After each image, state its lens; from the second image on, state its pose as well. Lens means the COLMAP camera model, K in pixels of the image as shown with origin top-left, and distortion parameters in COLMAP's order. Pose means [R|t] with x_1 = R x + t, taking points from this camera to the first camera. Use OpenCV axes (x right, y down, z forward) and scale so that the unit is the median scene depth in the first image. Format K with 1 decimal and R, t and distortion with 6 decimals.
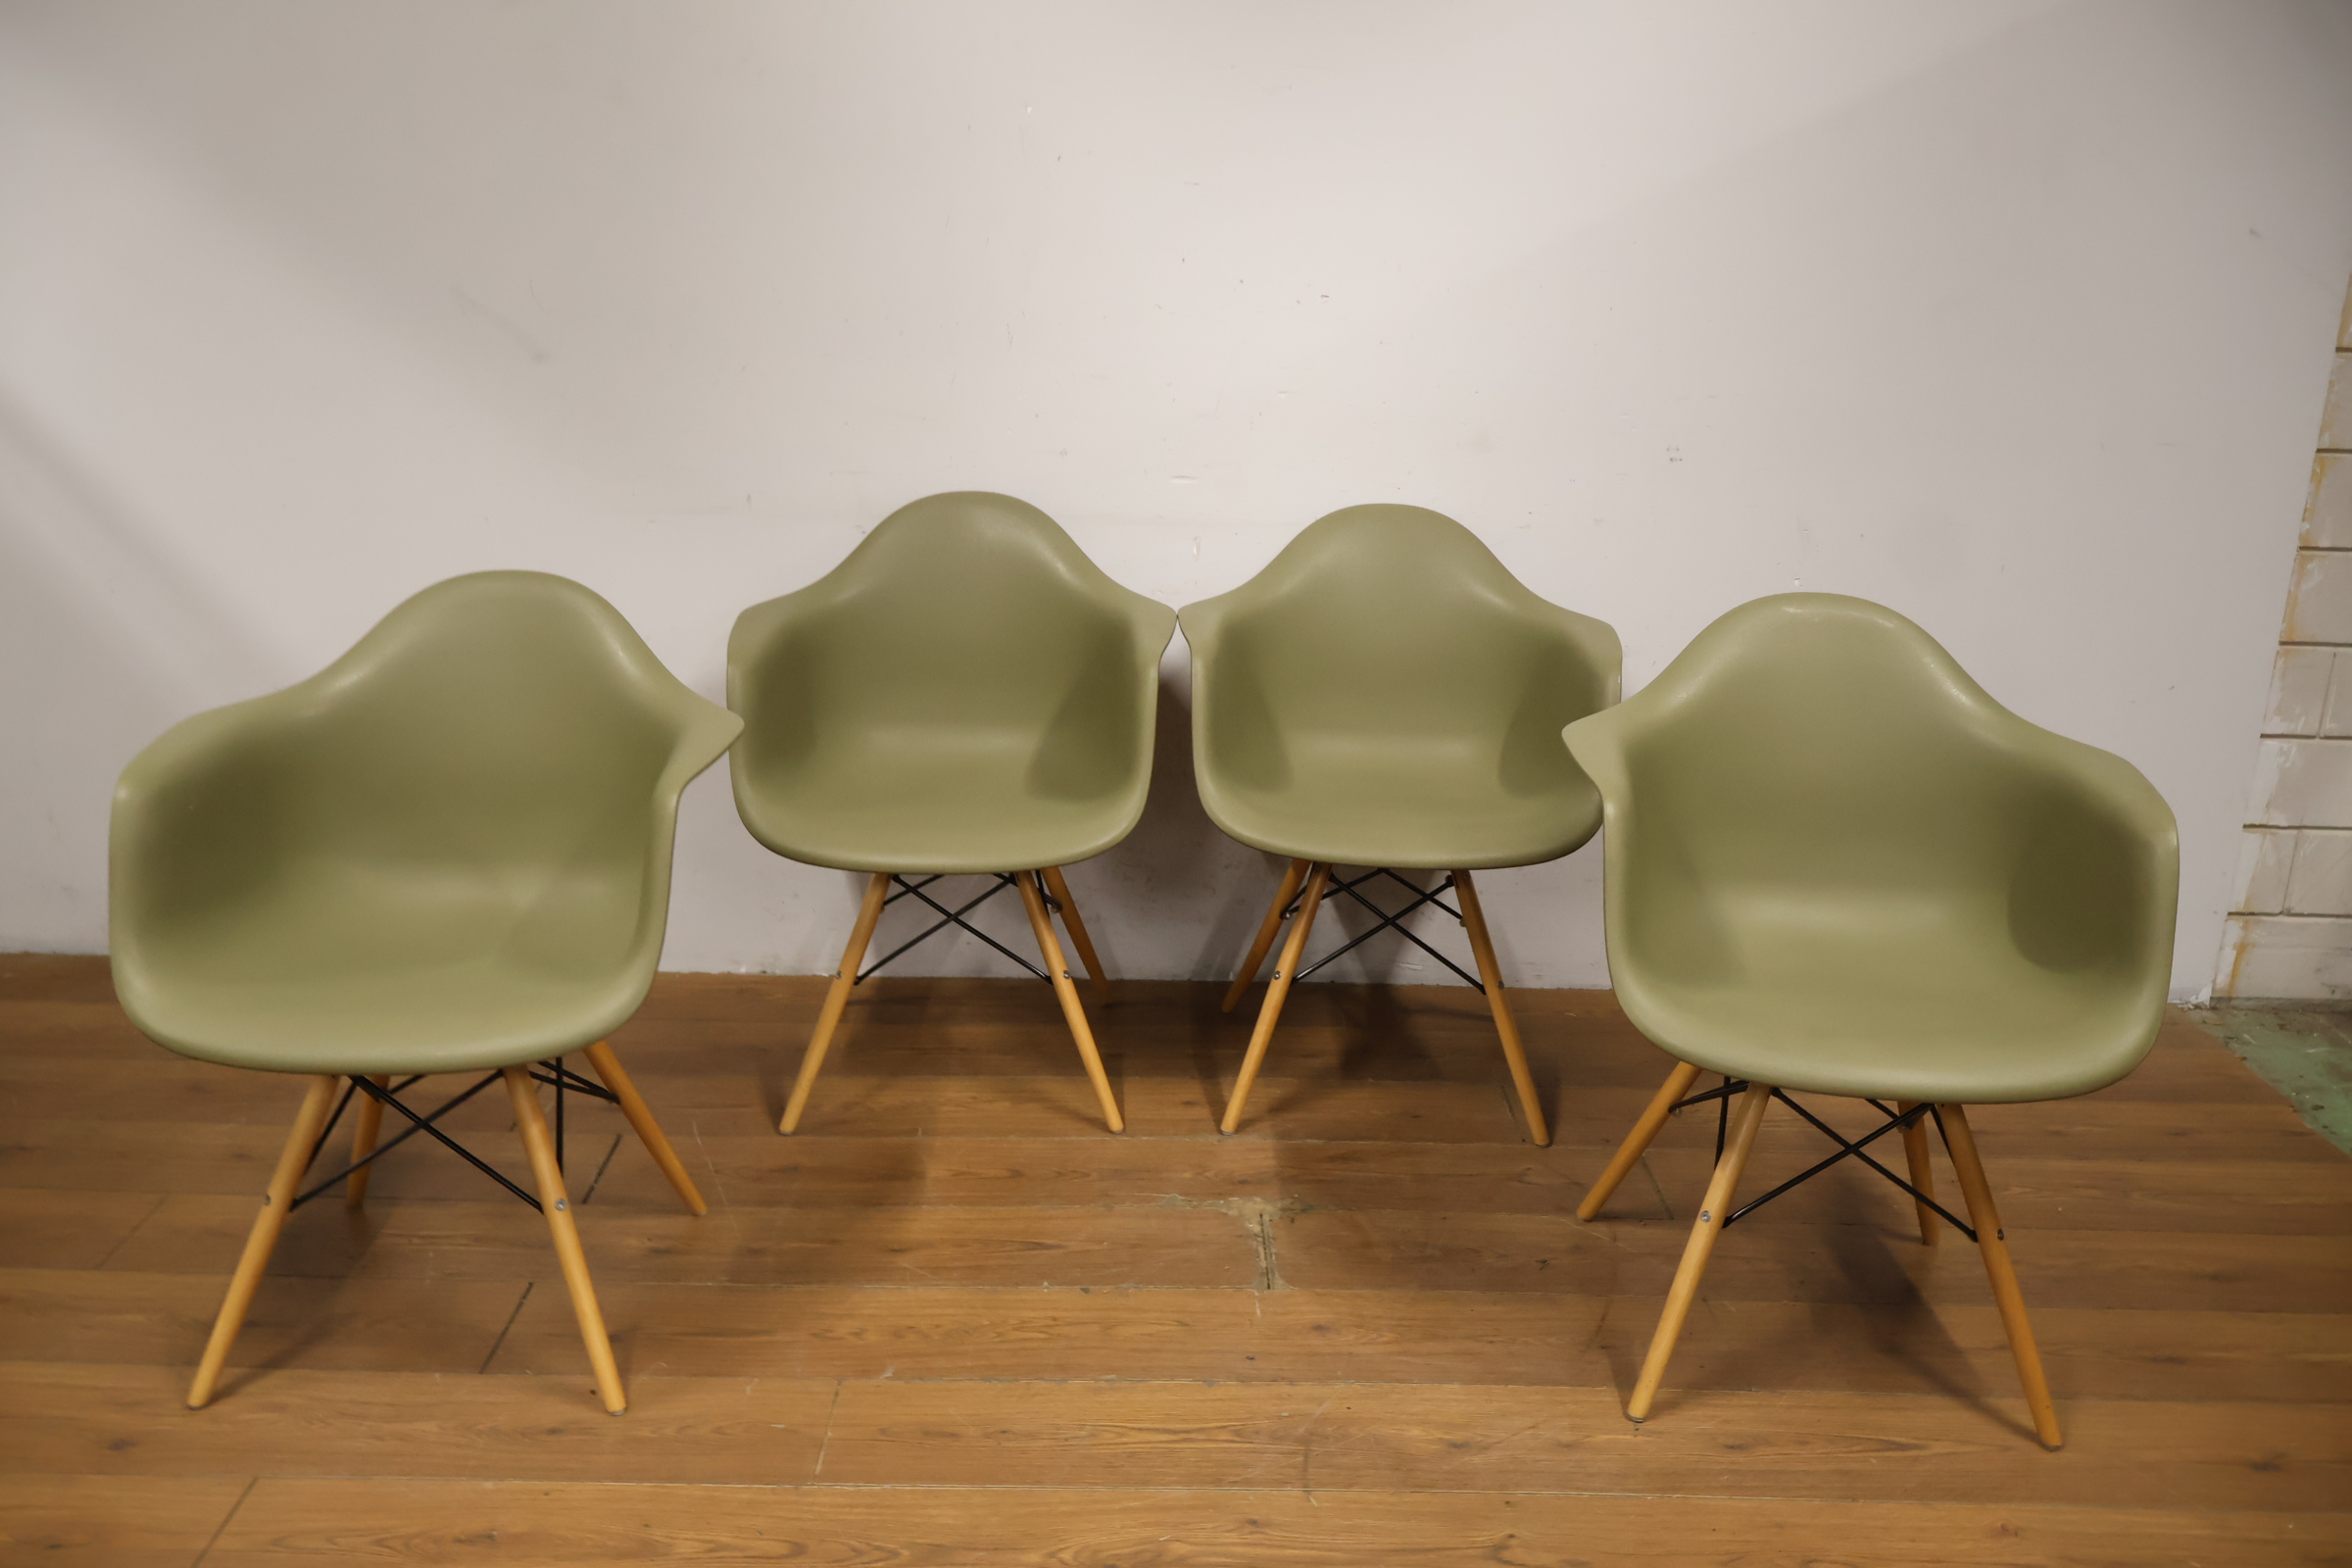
lens RADIAL K [[2026.3, 0, 1161.6], [0, 2026.3, 778.9], [0, 0, 1]] dist [-0.001513, -0.004102]
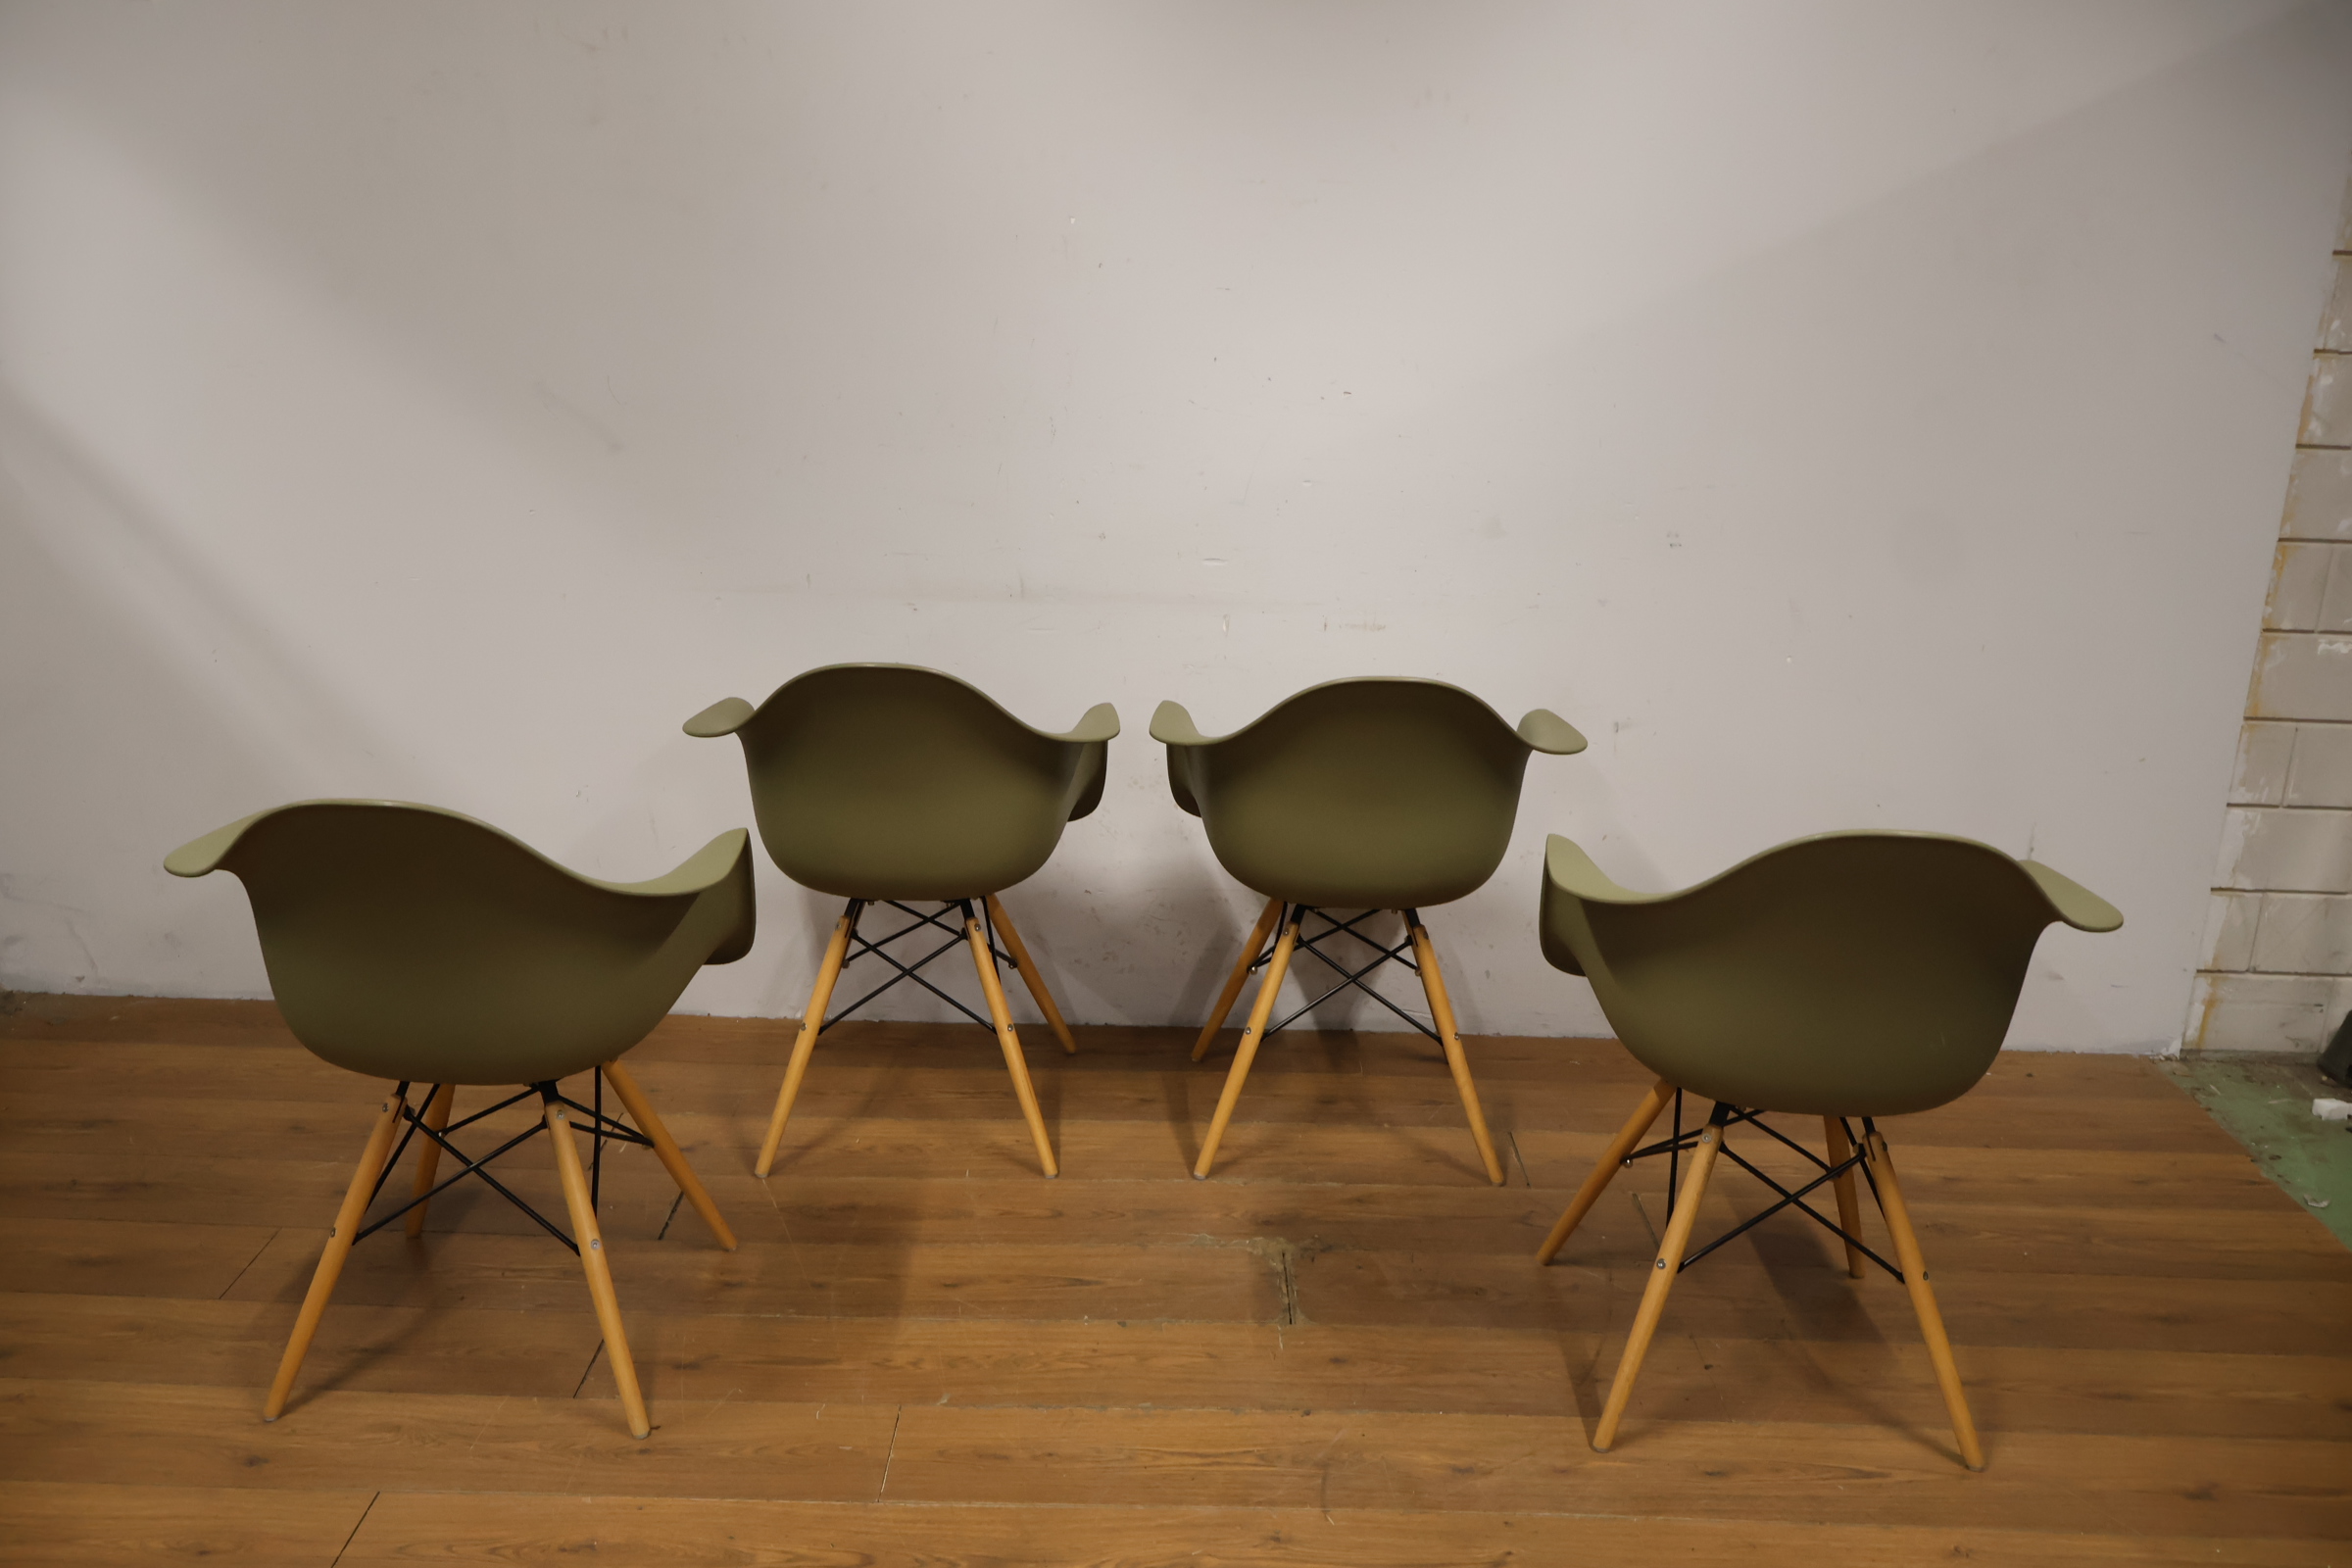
lens RADIAL K [[2025.8, 0, 1165.8], [0, 2025.8, 789.0], [0, 0, 1]] dist [-0.000251, -0.006063]
pose [[0.999949, 0.004910, -0.008831, -0.006623], [-0.004919, 0.999987, -0.000942, -0.037928], [0.008826, 0.000985, 0.999961, -0.098701]]
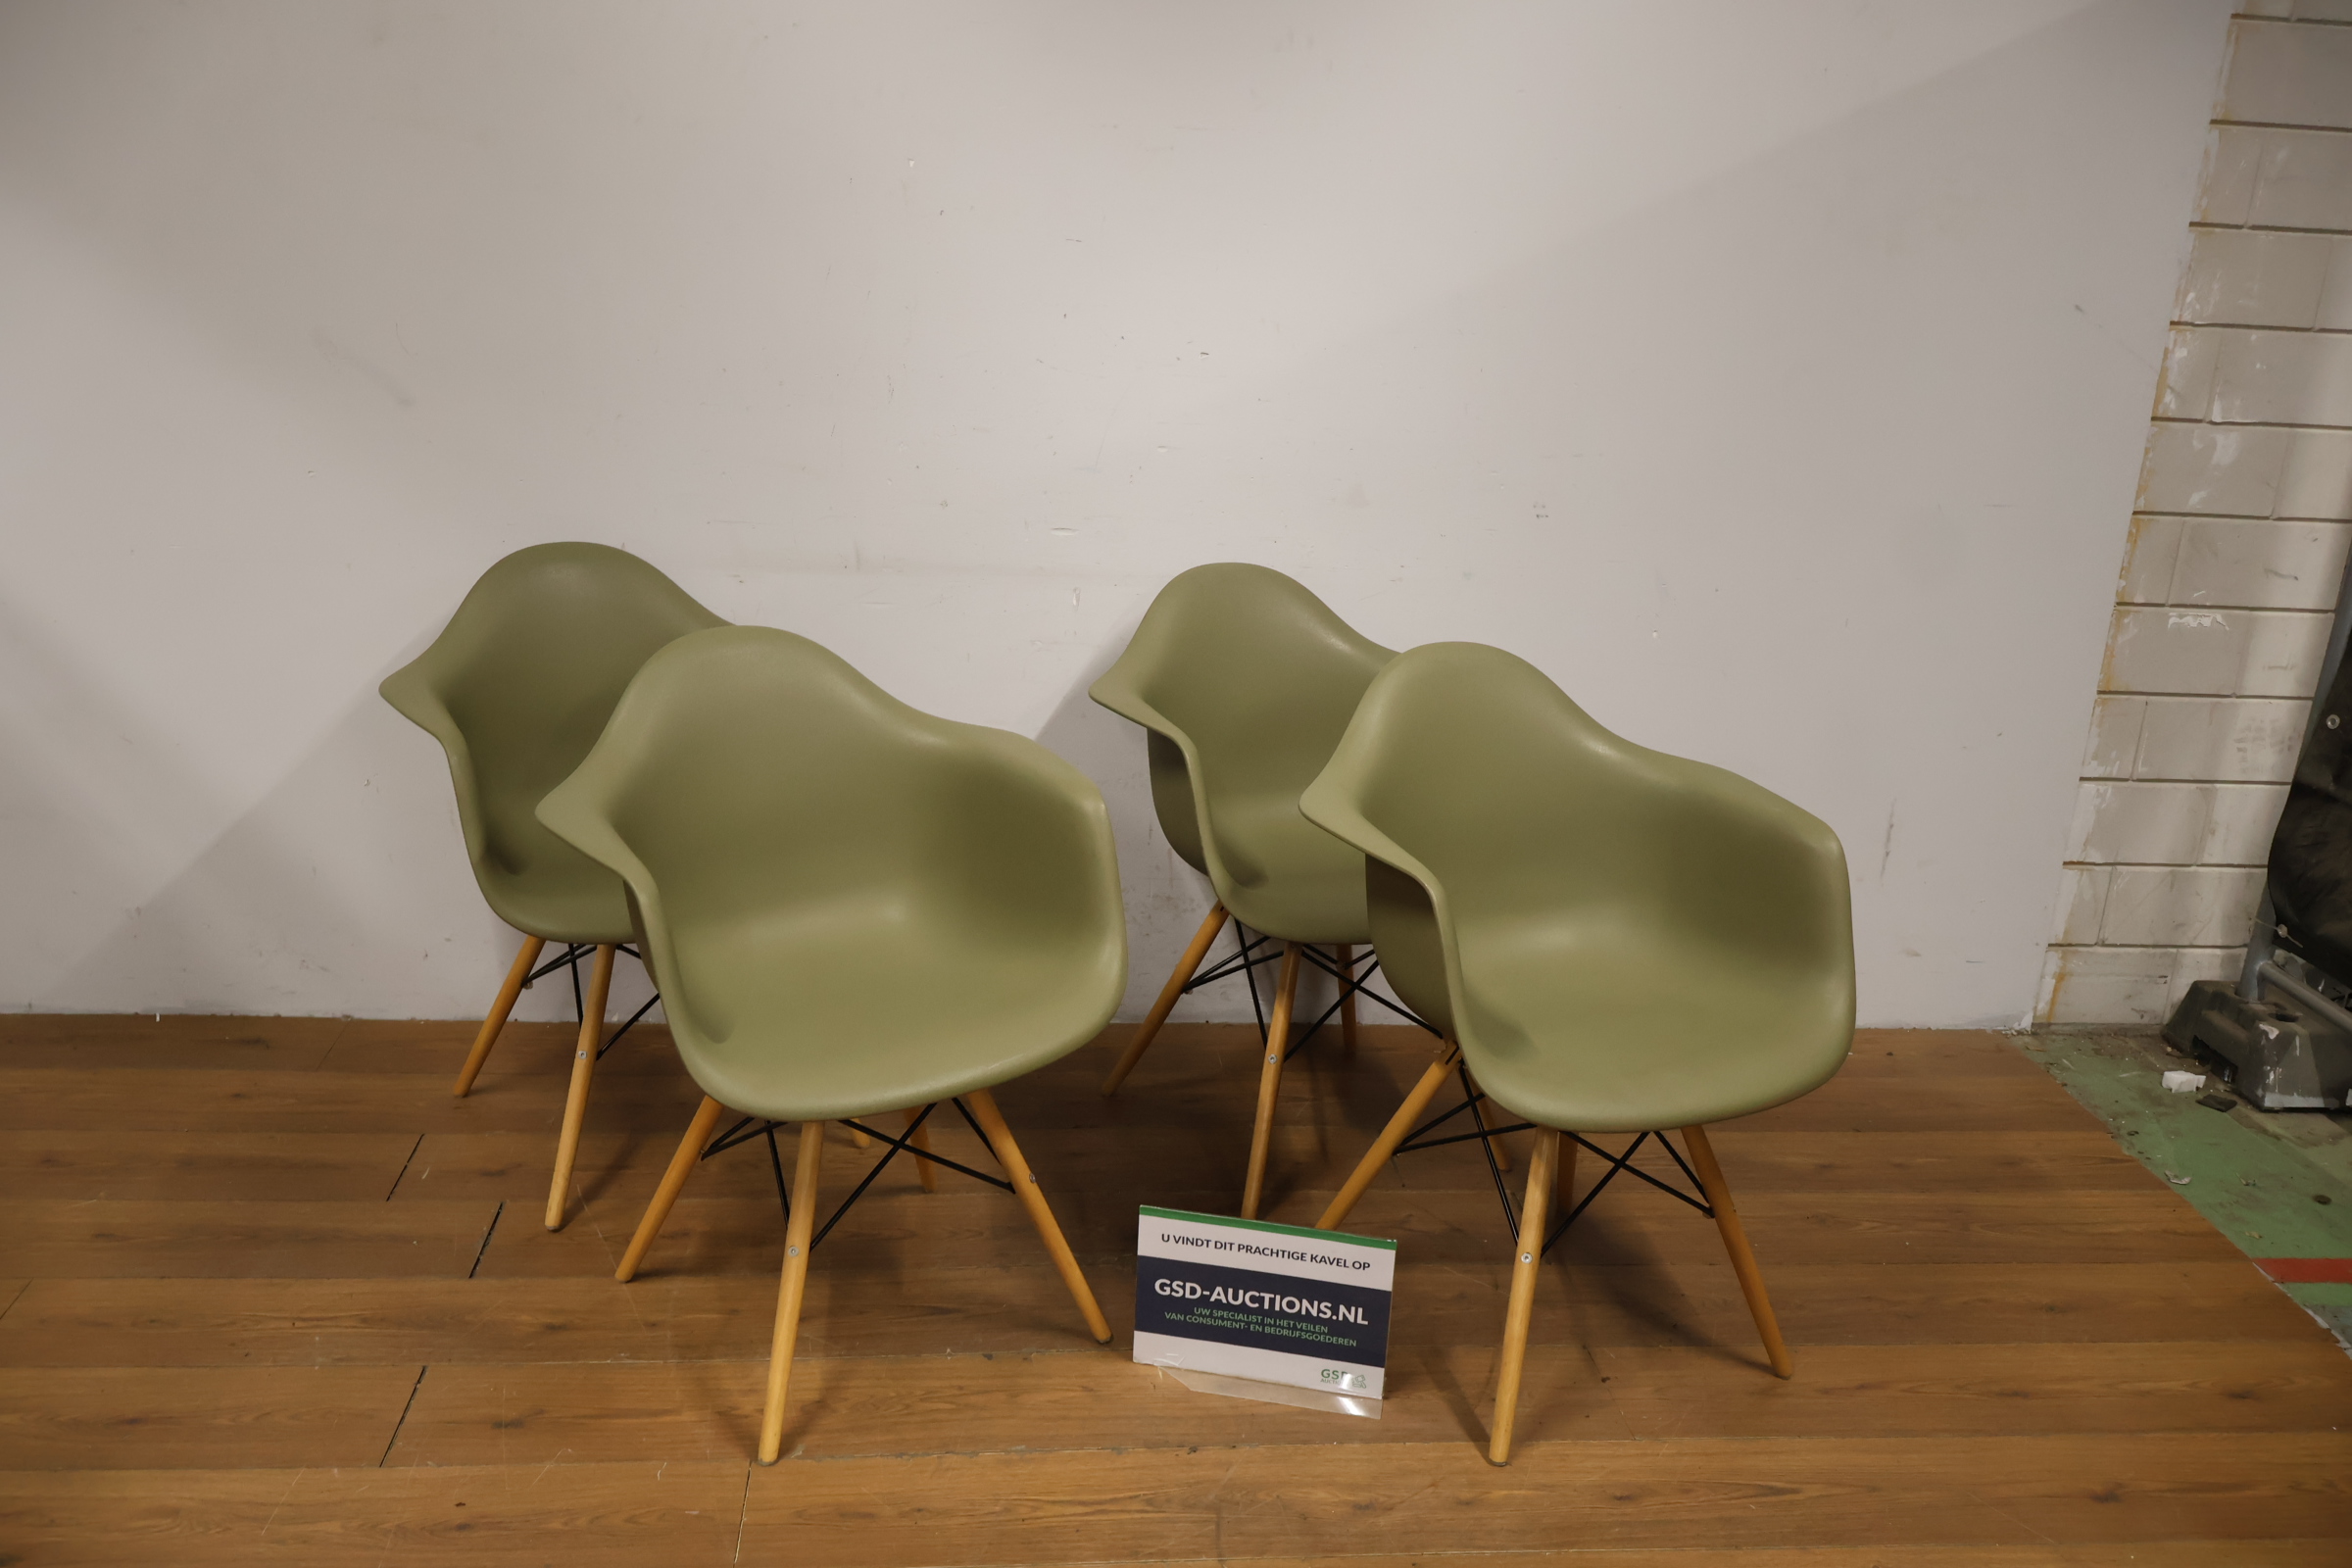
lens RADIAL K [[2026.3, 0, 1169.3], [0, 2026.3, 777.1], [0, 0, 1]] dist [-0.001513, -0.004102]
pose [[0.995462, -0.003586, 0.095095, -0.046775], [0.002357, 0.999912, 0.013032, -0.054476], [-0.095134, -0.012749, 0.995383, -0.013439]]
